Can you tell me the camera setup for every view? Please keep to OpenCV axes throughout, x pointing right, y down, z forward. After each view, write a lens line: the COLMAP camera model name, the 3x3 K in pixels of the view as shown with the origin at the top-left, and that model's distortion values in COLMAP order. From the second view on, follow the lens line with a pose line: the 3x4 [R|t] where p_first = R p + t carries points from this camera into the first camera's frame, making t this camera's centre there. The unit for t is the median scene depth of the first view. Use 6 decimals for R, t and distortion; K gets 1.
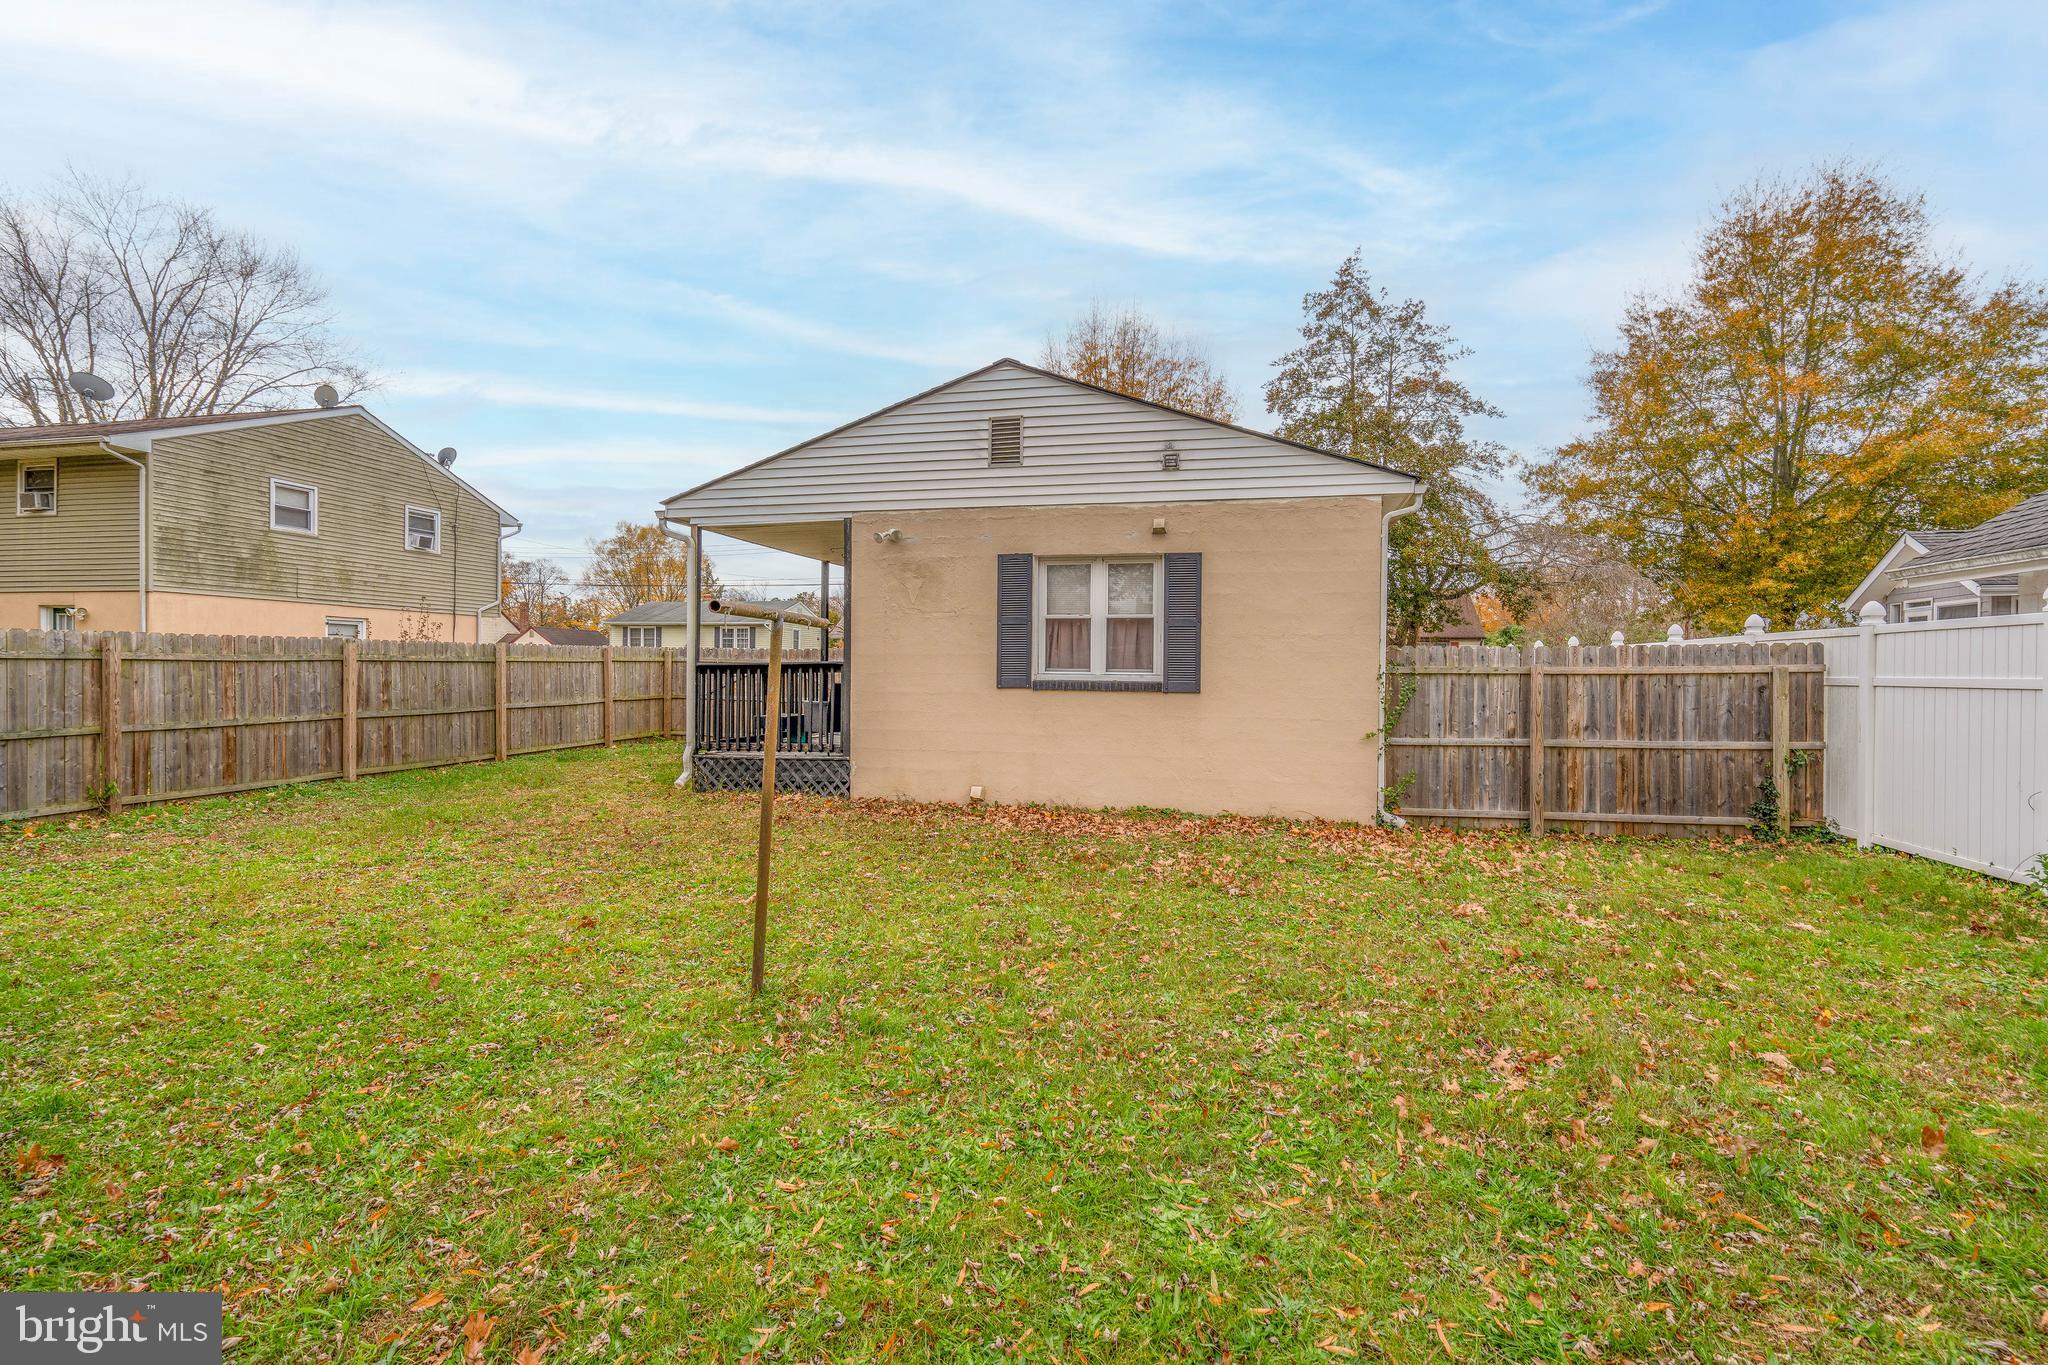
lens RADIAL K [[919.4, 0, 1025.4], [0, 919.4, 681.7], [0, 0, 1]] dist [-0.002988, -0.000425]
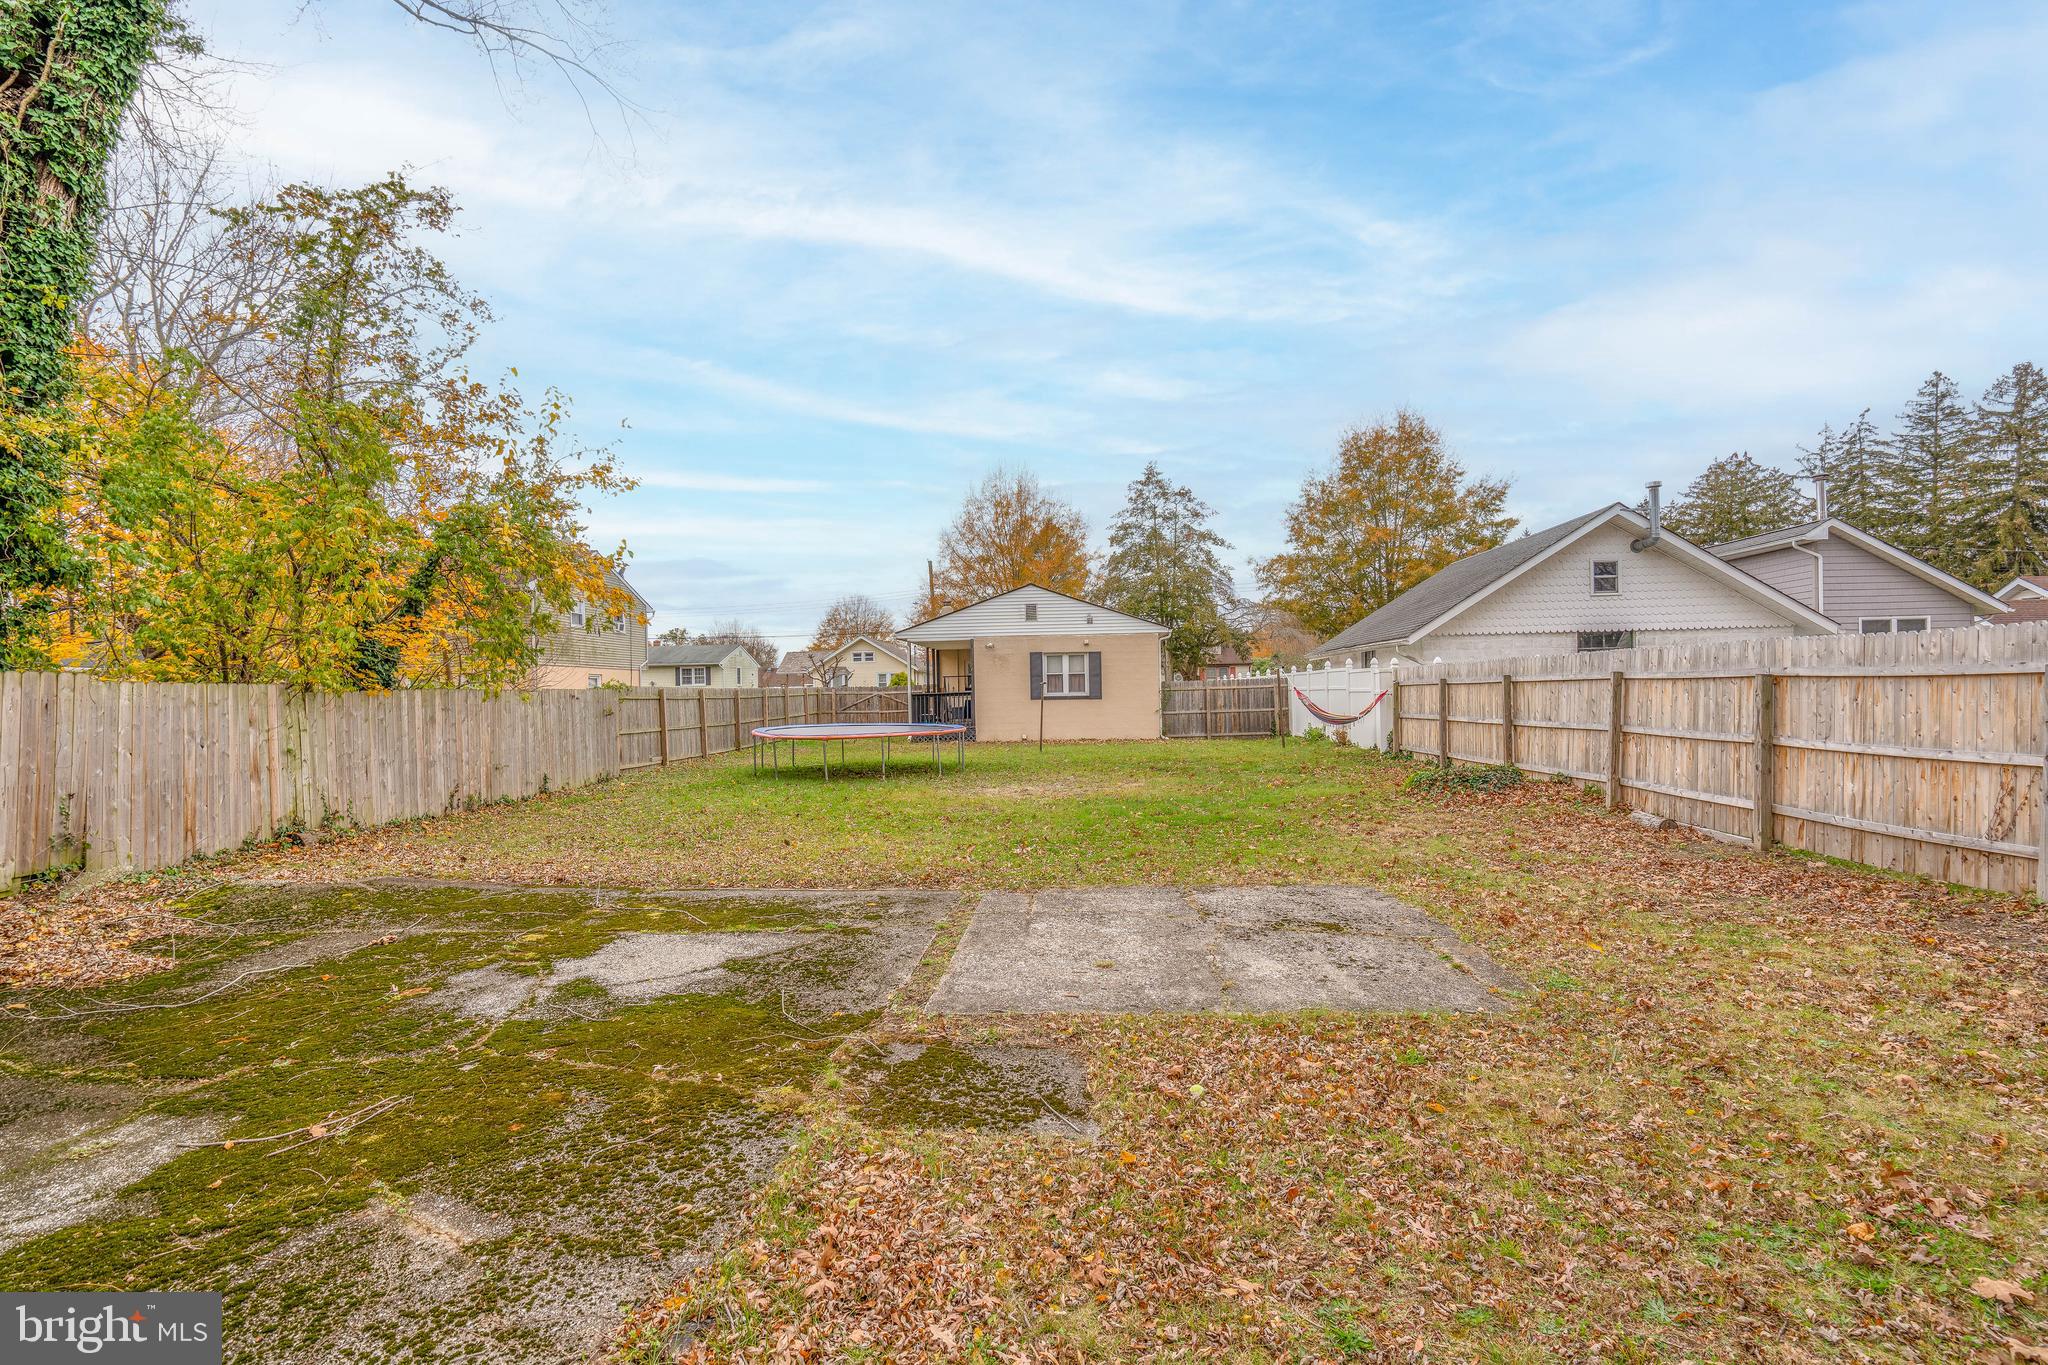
lens RADIAL K [[919.4, 0, 1021.5], [0, 919.4, 687.1], [0, 0, 1]] dist [-0.002988, -0.000425]
pose [[0.985447, -0.028779, 0.167530, -0.532096], [0.031363, 0.999426, -0.012801, 0.003306], [-0.167066, 0.017869, 0.985784, -1.781380]]
